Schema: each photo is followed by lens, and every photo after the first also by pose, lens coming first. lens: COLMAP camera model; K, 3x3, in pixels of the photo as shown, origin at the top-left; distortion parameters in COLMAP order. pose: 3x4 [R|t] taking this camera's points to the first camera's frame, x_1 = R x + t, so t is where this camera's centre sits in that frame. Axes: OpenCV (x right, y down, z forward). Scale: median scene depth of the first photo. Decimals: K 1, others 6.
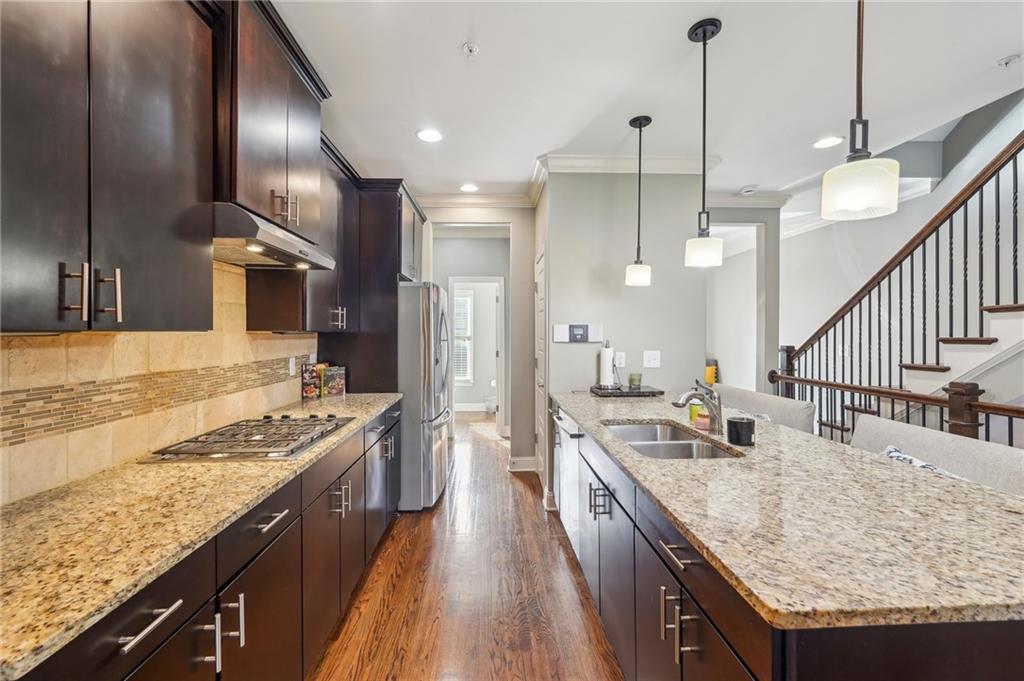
lens RADIAL K [[419.8, 0, 504.7], [0, 419.8, 334.5], [0, 0, 1]] dist [0.002151, -0.000855]
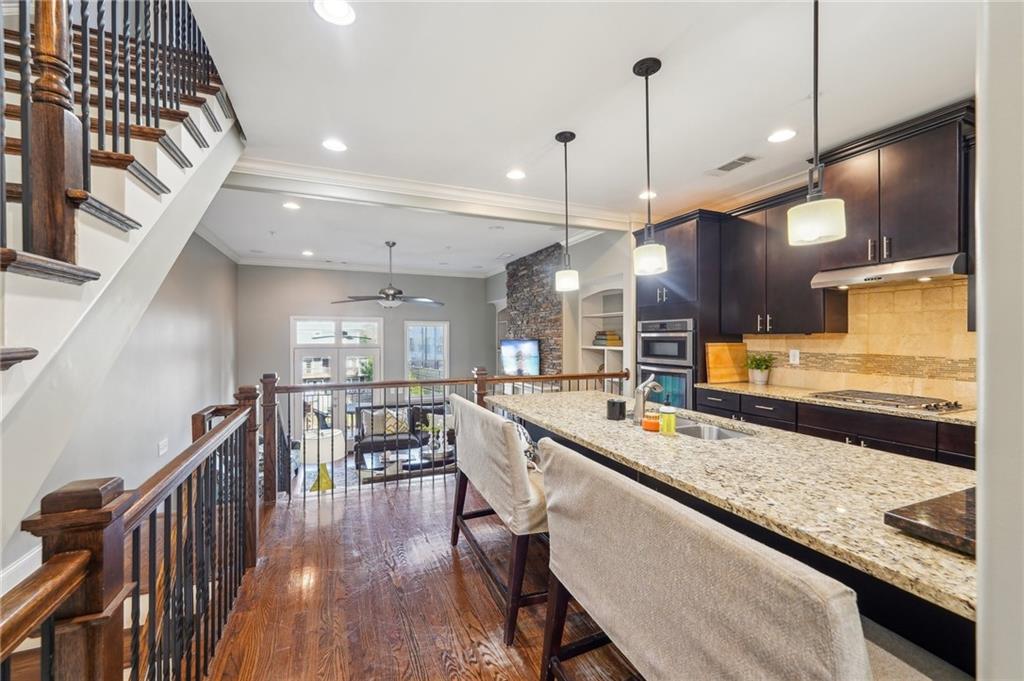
lens RADIAL K [[419.8, 0, 520.2], [0, 419.8, 339.1], [0, 0, 1]] dist [0.002151, -0.000855]
pose [[-0.926986, 0.008060, -0.375010, 0.867103], [0.004882, 0.999944, 0.009425, -0.003012], [0.375065, 0.006906, -0.926973, 1.368373]]
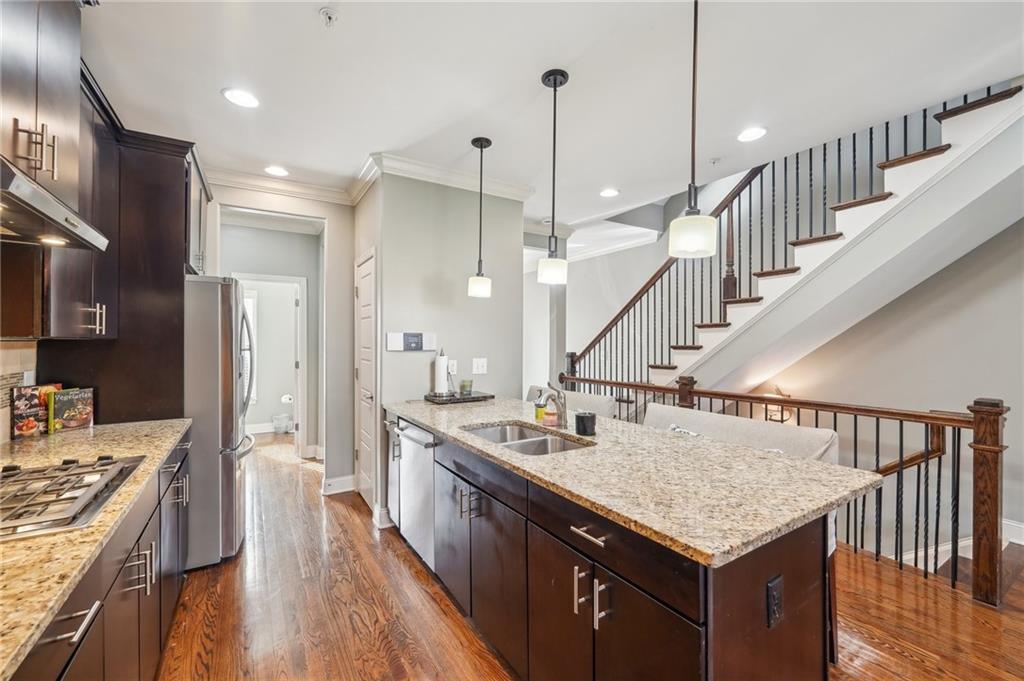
lens RADIAL K [[419.8, 0, 505.1], [0, 419.8, 342.0], [0, 0, 1]] dist [0.002151, -0.000855]
pose [[0.872337, 0.001953, 0.488901, -0.144367], [-0.000831, 0.999996, -0.002512, 0.000352], [-0.488904, 0.001785, 0.872336, 0.046051]]
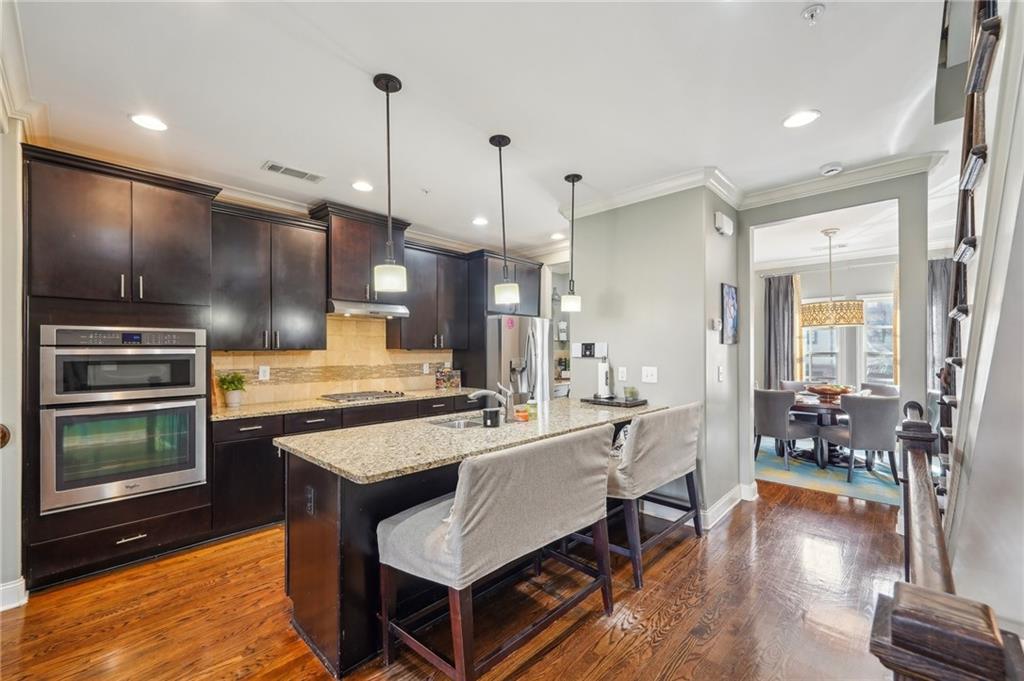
lens RADIAL K [[419.8, 0, 506.0], [0, 419.8, 344.8], [0, 0, 1]] dist [0.002151, -0.000855]
pose [[0.694406, -0.007013, -0.719549, 1.081933], [-0.000210, 0.999950, -0.009949, -0.007560], [0.719583, 0.007060, 0.694371, 0.006843]]
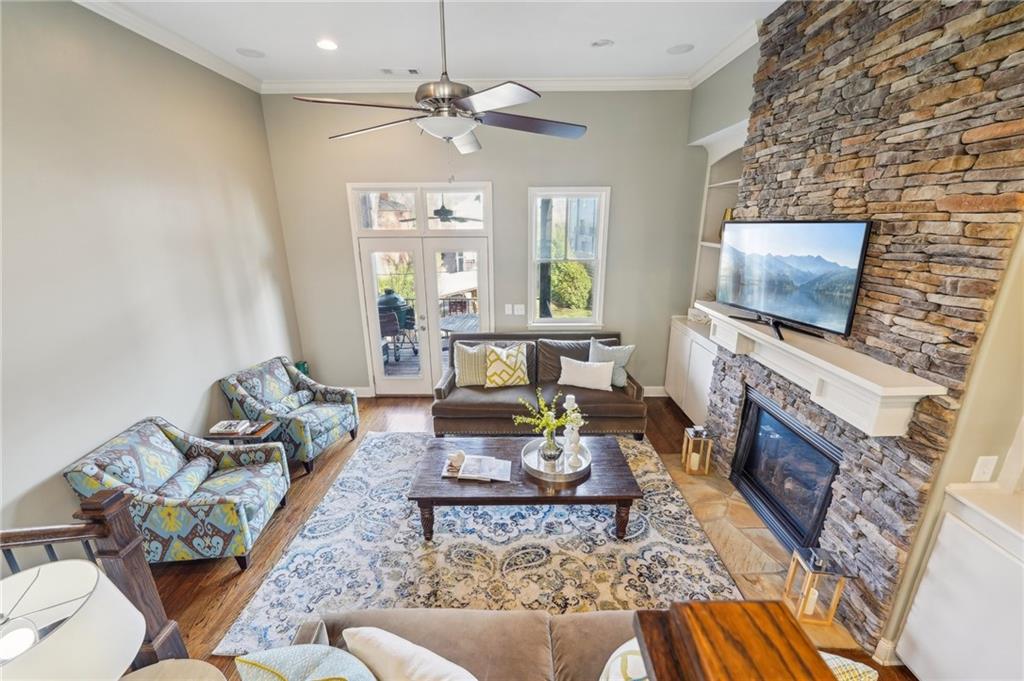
lens RADIAL K [[419.8, 0, 508.5], [0, 419.8, 342.1], [0, 0, 1]] dist [0.002151, -0.000855]
pose [[-0.998889, -0.000357, 0.047122, 0.483699], [0.013051, 0.958763, 0.283908, 0.008486], [-0.045280, 0.284208, -0.957693, -0.042653]]
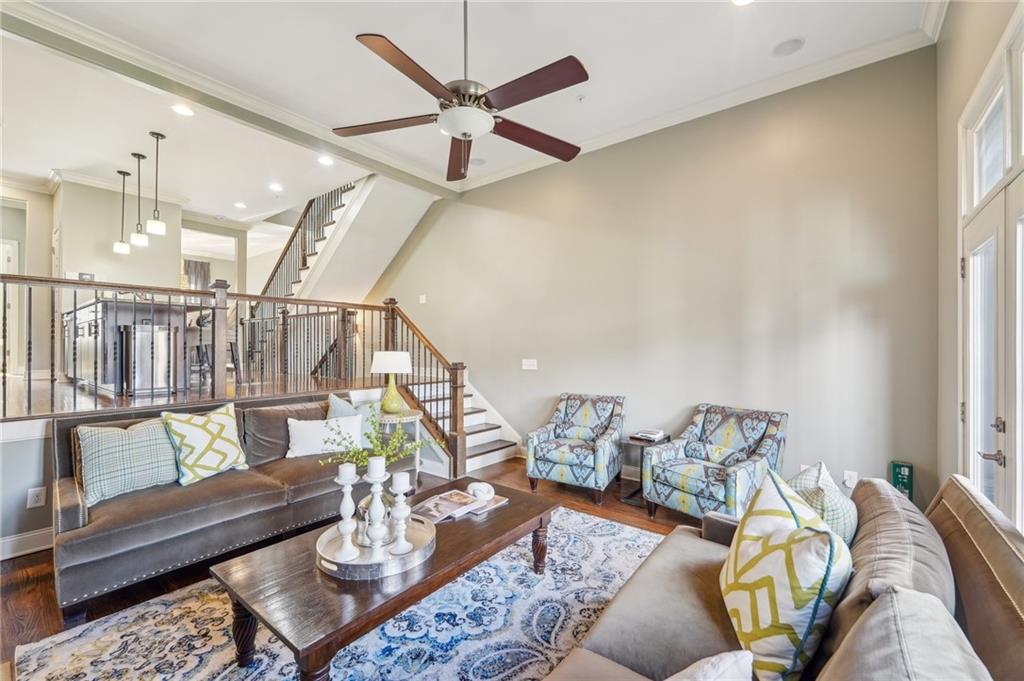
lens RADIAL K [[419.8, 0, 512.5], [0, 419.8, 341.5], [0, 0, 1]] dist [0.002151, -0.000855]
pose [[0.643554, 0.008829, 0.765350, -0.019498], [0.000236, 0.999931, -0.011734, 0.344411], [-0.765401, 0.007732, 0.643507, -1.794529]]
